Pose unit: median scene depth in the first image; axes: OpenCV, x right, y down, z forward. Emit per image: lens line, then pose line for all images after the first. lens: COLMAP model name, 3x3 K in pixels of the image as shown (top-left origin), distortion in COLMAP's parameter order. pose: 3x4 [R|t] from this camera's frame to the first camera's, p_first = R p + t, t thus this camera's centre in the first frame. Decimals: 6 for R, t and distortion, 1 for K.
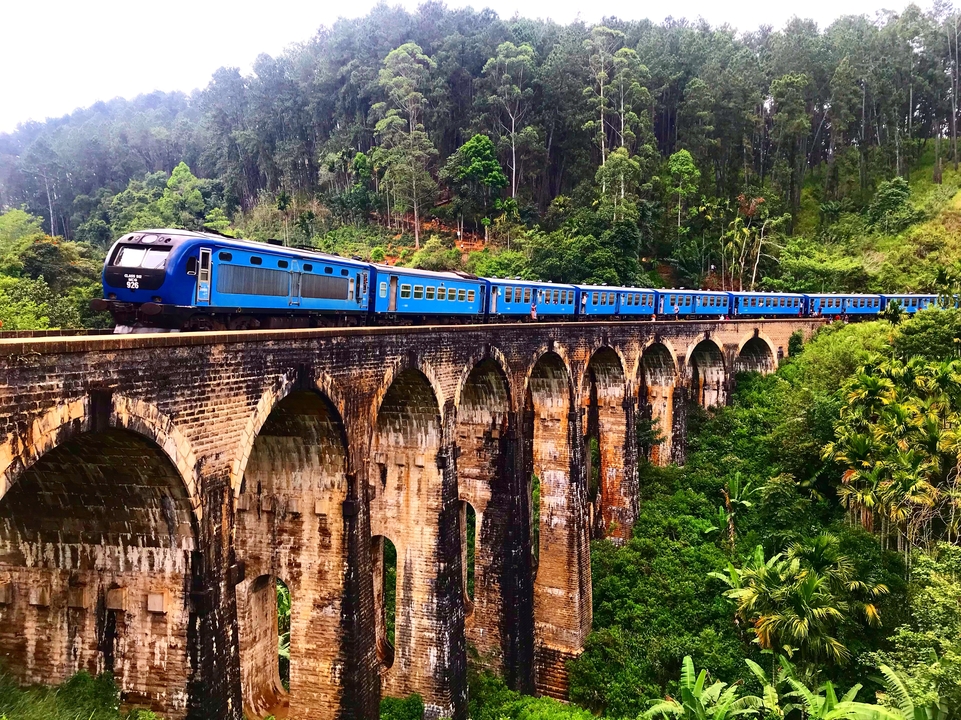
lens RADIAL K [[785.5, 0, 482.4], [0, 785.5, 359.0], [0, 0, 1]] dist [0.043336, -0.059961]
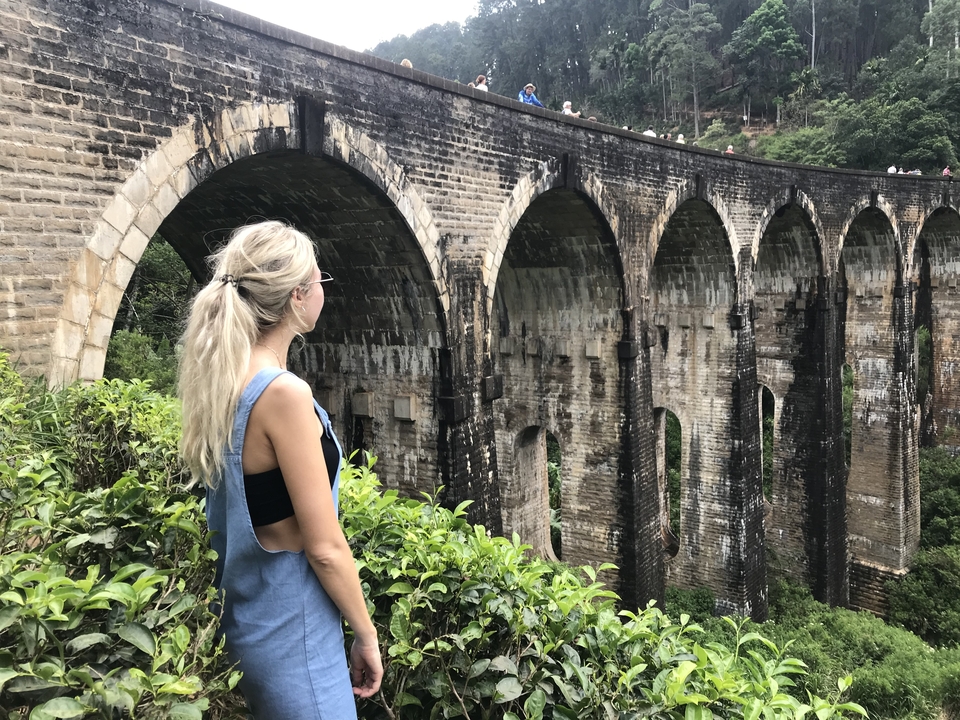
lens RADIAL K [[784.7, 0, 480.6], [0, 784.7, 362.3], [0, 0, 1]] dist [0.043336, -0.059961]
pose [[0.940450, 0.003647, -0.339912, -0.021928], [0.027460, 0.995859, 0.086662, 0.094097], [0.338821, -0.090835, 0.936456, 0.118523]]
